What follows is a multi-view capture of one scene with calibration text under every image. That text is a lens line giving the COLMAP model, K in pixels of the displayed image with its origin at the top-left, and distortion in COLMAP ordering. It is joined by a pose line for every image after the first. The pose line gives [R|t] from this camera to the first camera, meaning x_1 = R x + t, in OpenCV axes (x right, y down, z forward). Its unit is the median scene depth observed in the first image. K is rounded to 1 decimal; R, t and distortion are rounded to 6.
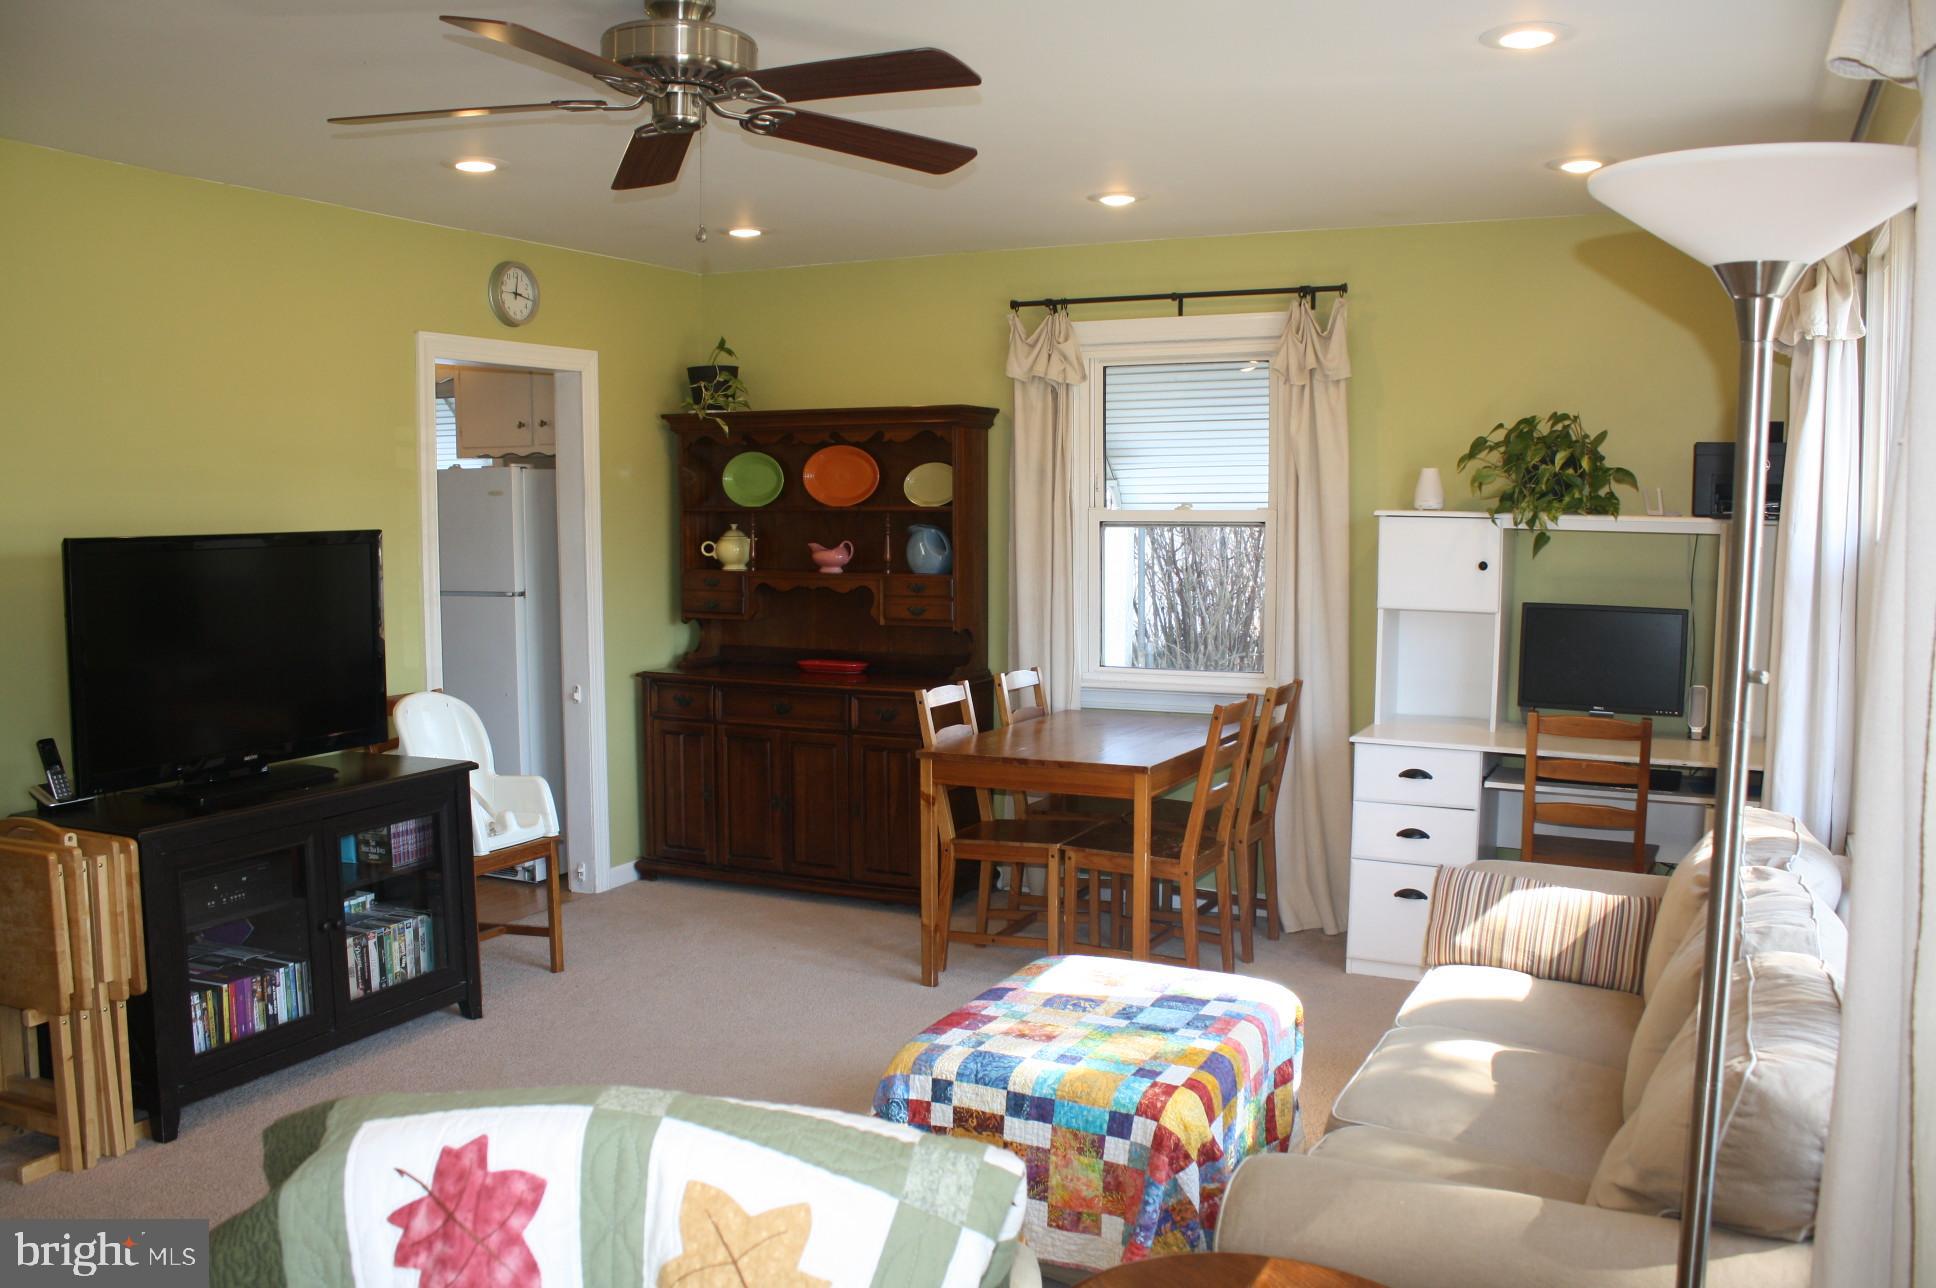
lens RADIAL K [[1612.7, 0, 978.2], [0, 1612.7, 640.1], [0, 0, 1]] dist [-0.163927, 0.139035]
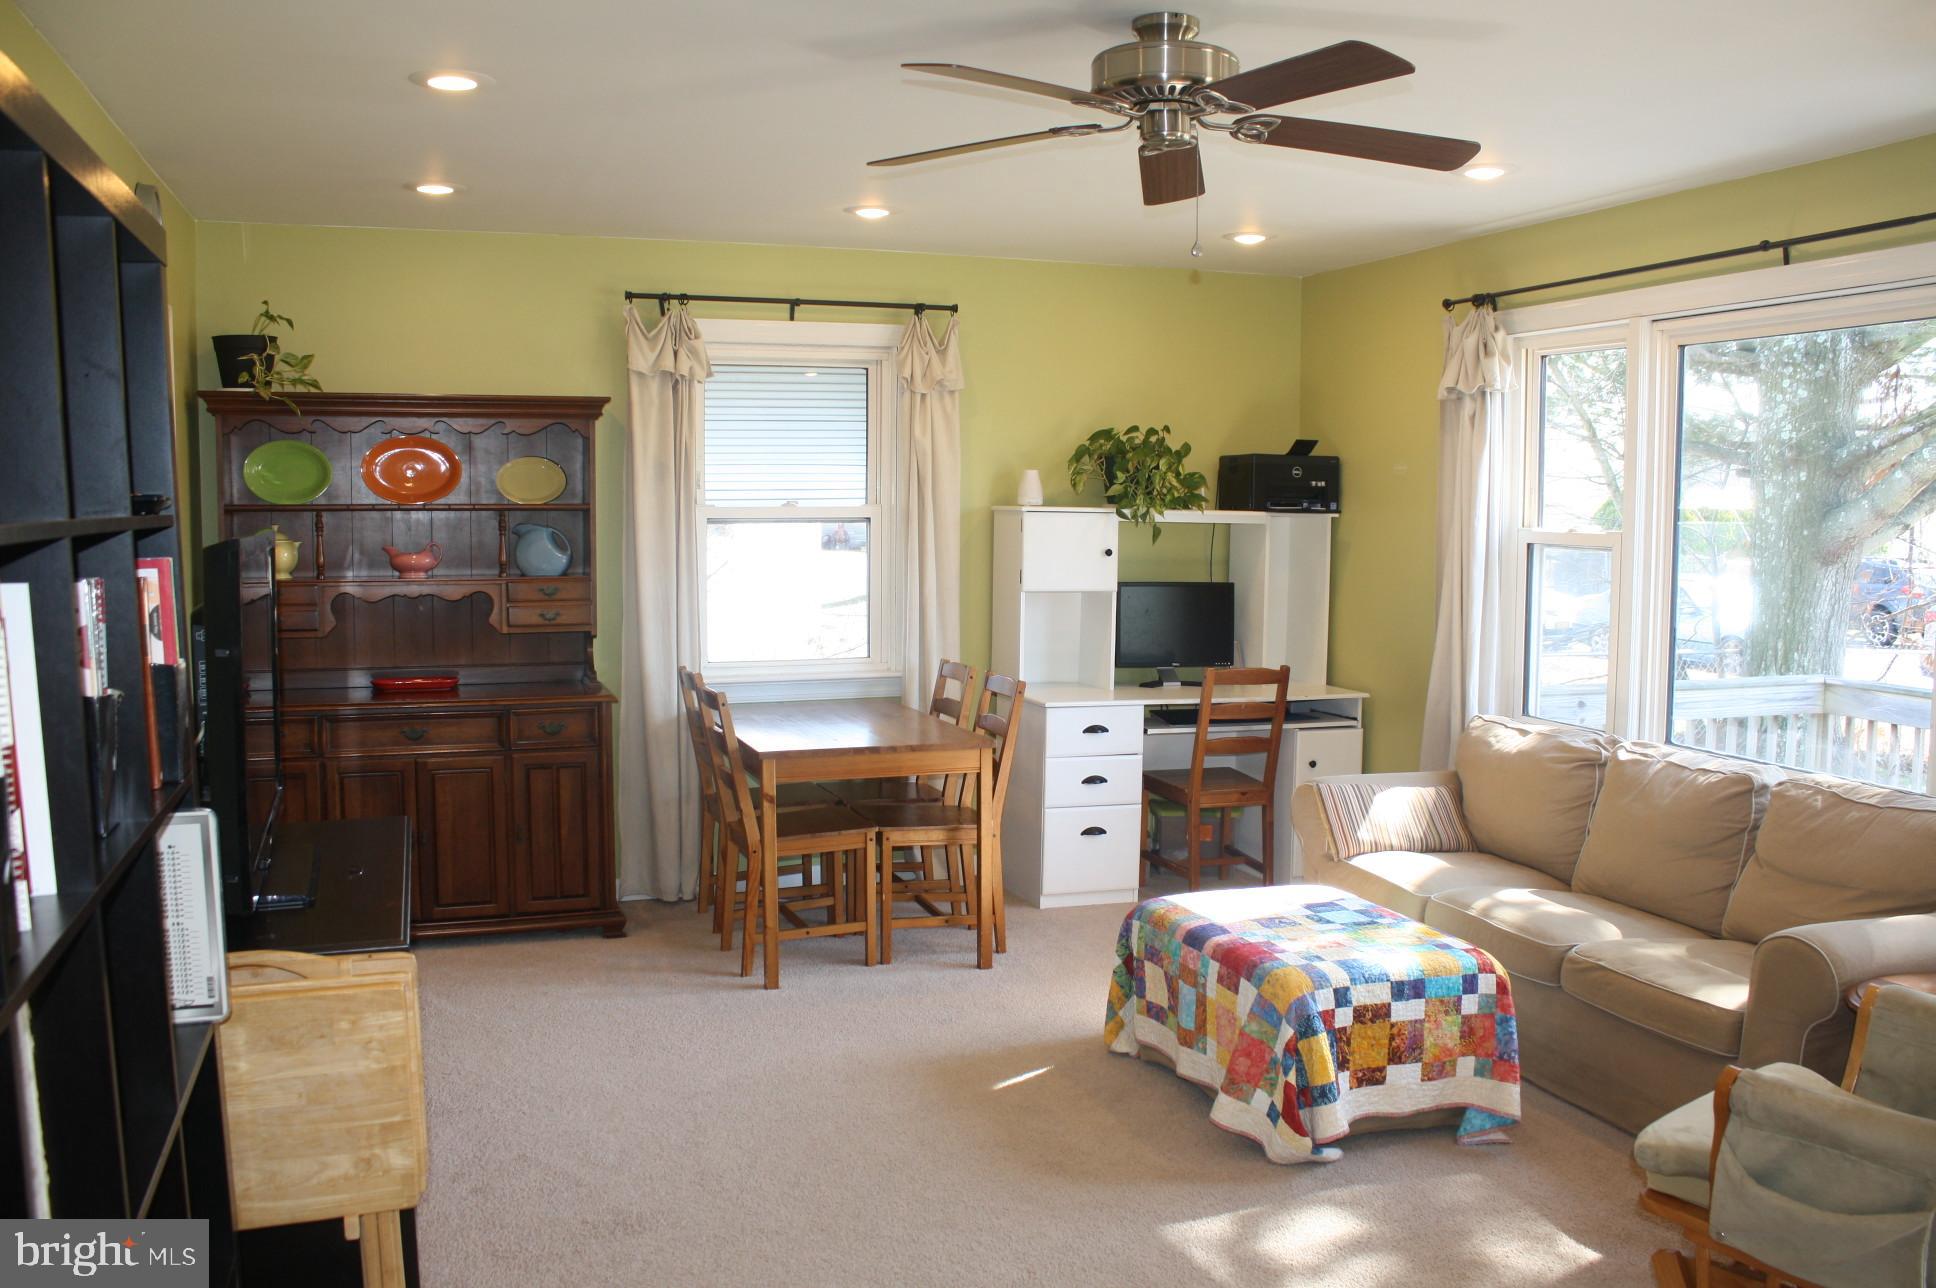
lens RADIAL K [[1612.7, 0, 983.7], [0, 1612.7, 649.4], [0, 0, 1]] dist [-0.163927, 0.139035]
pose [[0.710576, -0.060048, 0.701053, -0.613025], [0.054352, 0.998059, 0.030398, -0.016014], [-0.701518, 0.016503, 0.712461, 0.201200]]
